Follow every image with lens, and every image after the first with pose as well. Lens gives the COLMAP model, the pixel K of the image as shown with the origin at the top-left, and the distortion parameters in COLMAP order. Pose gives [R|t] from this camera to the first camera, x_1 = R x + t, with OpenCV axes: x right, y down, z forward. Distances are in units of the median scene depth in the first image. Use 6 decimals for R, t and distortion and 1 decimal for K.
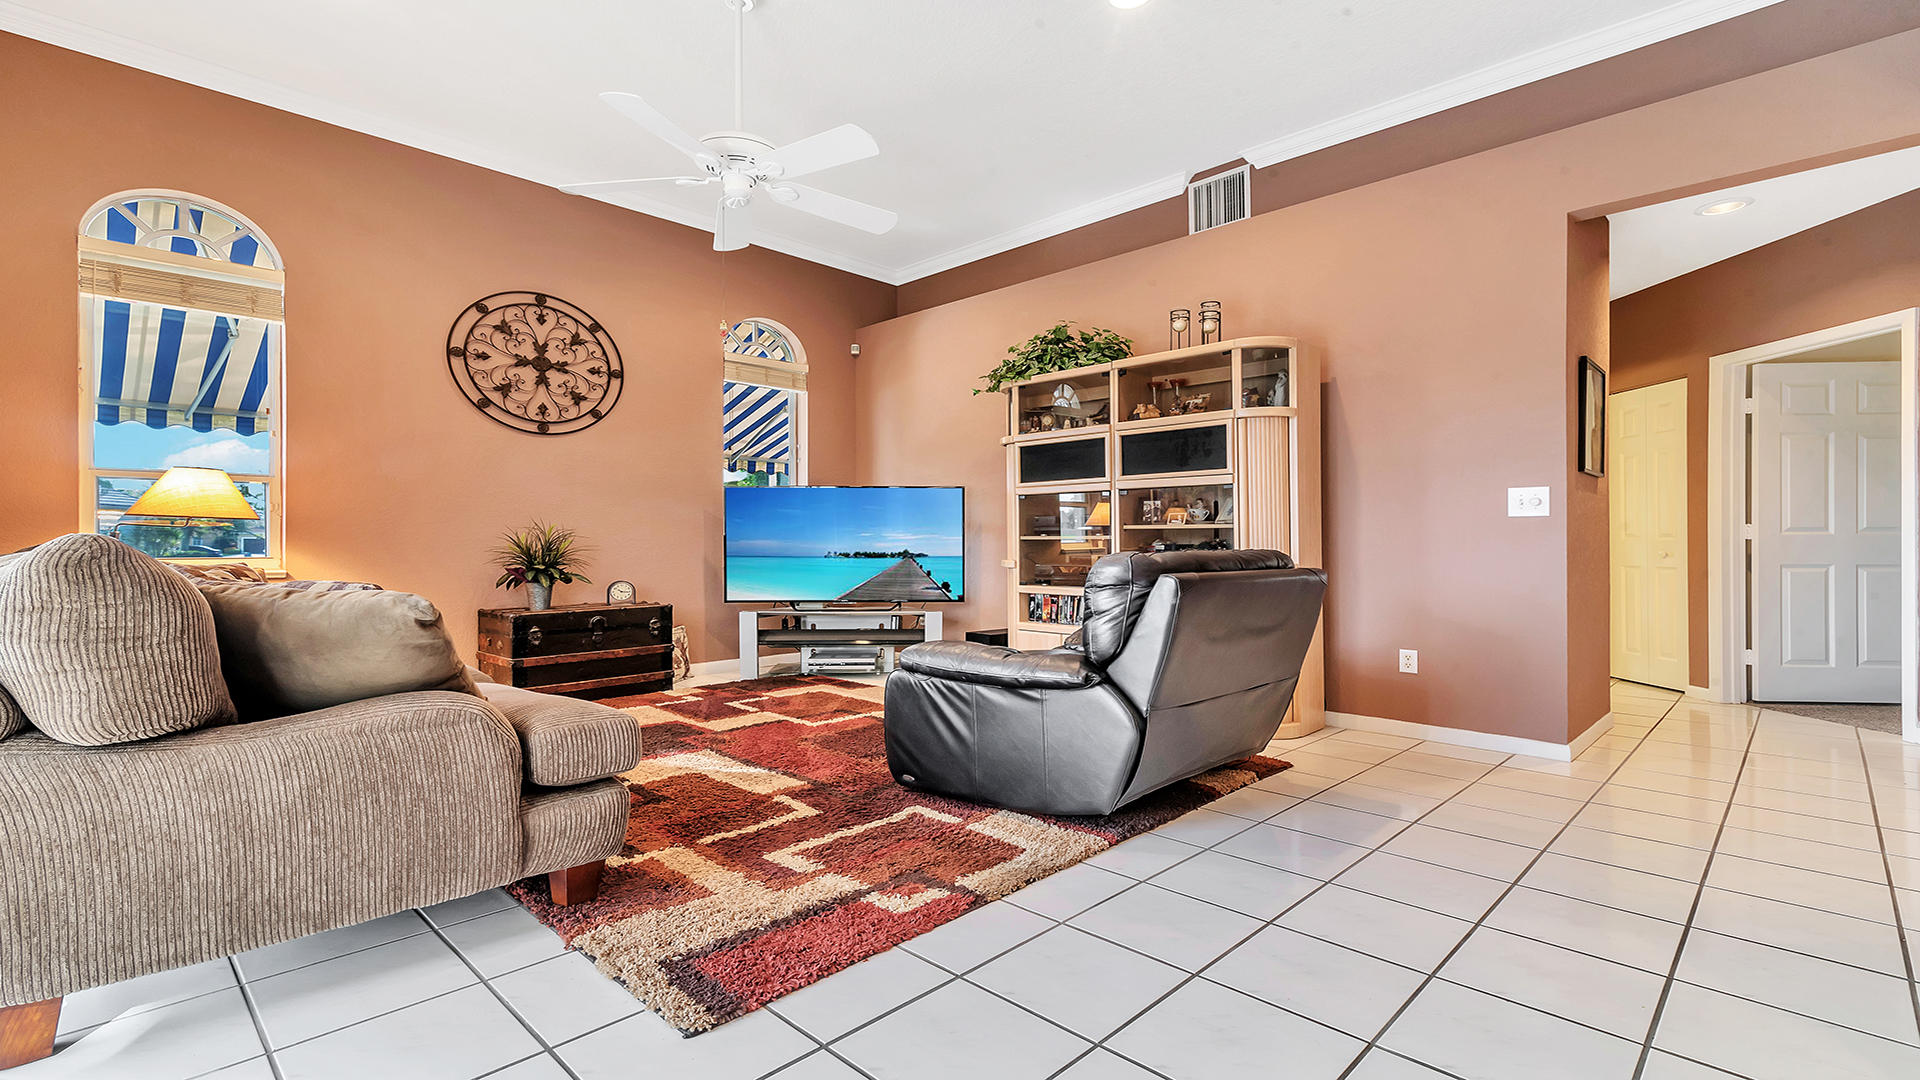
lens RADIAL K [[880.5, 0, 939.3], [0, 880.5, 550.5], [0, 0, 1]] dist [0.018627, -0.000830]
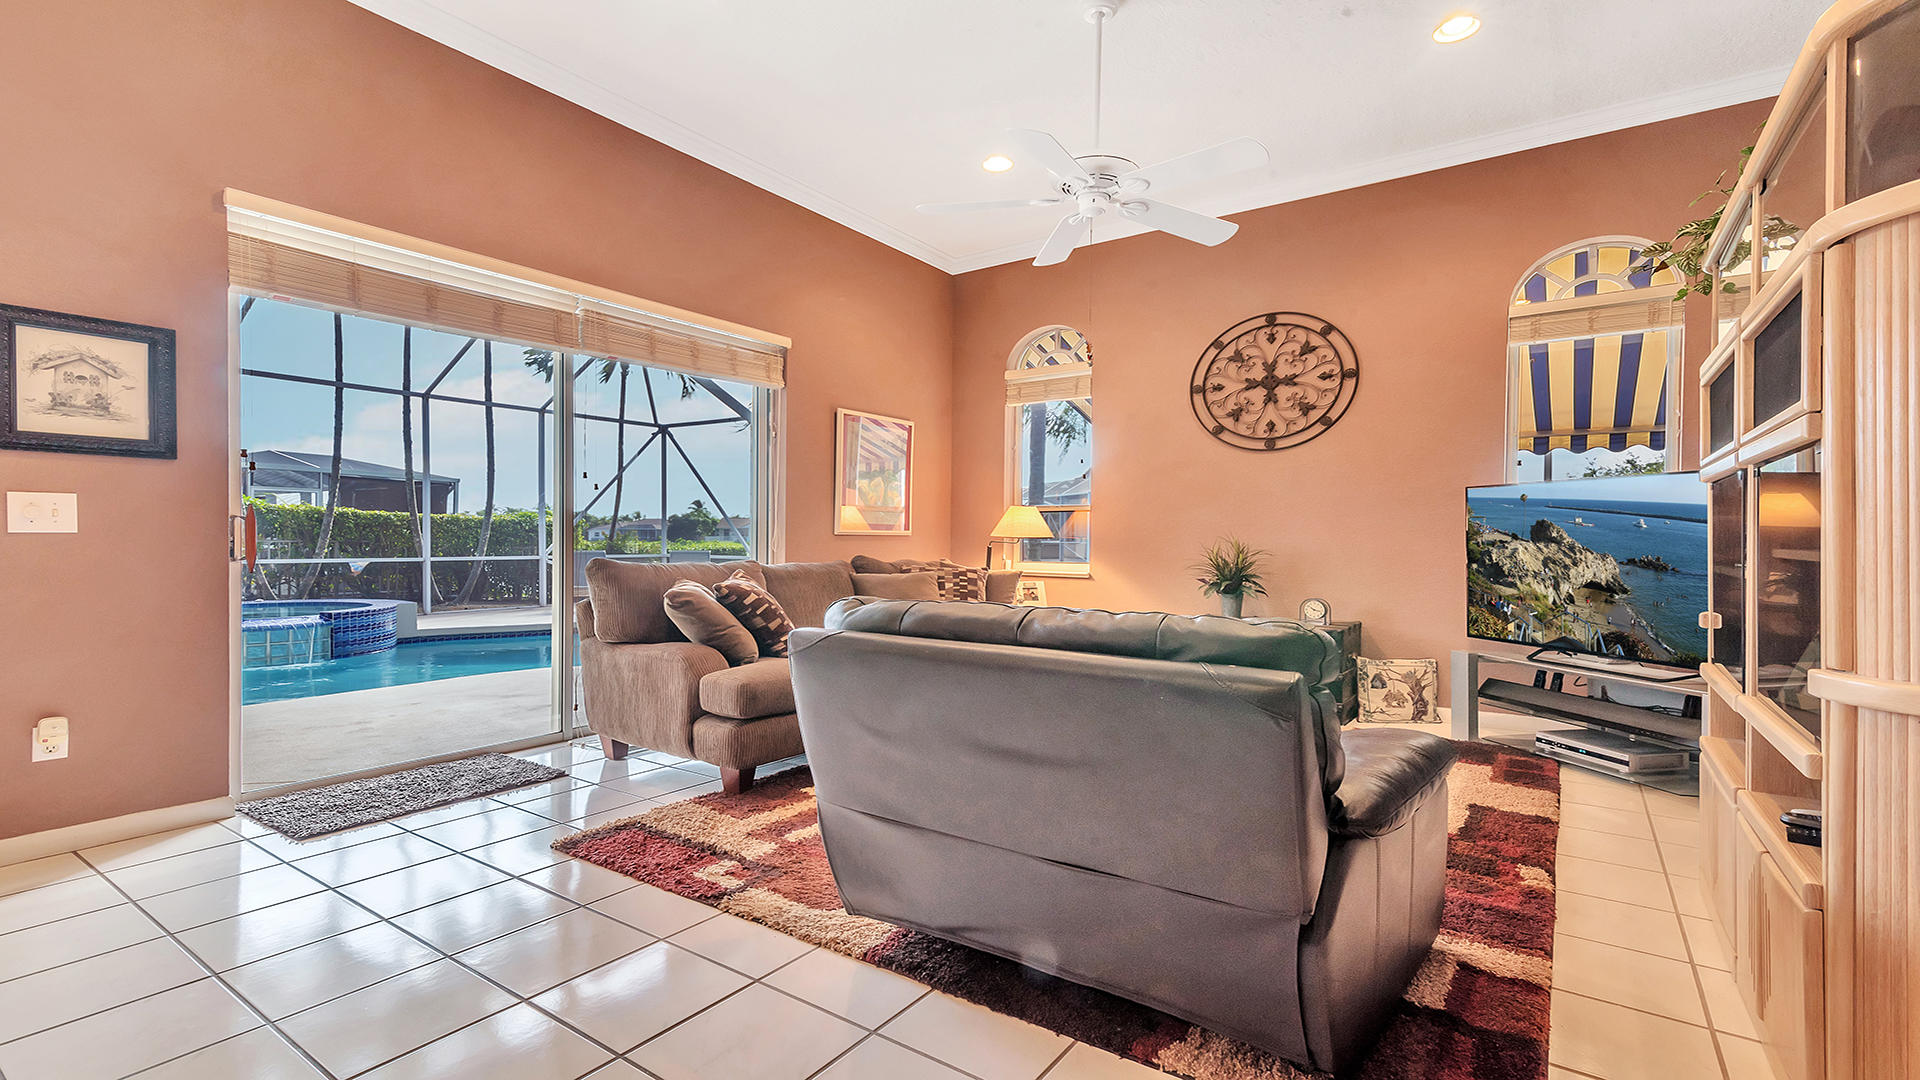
lens RADIAL K [[880.5, 0, 941.3], [0, 880.5, 524.5], [0, 0, 1]] dist [0.018627, -0.000830]
pose [[0.152140, -0.024415, -0.988057, 0.491646], [-0.020056, 0.999413, -0.027784, -0.011371], [0.988155, 0.024044, 0.151561, 0.475855]]
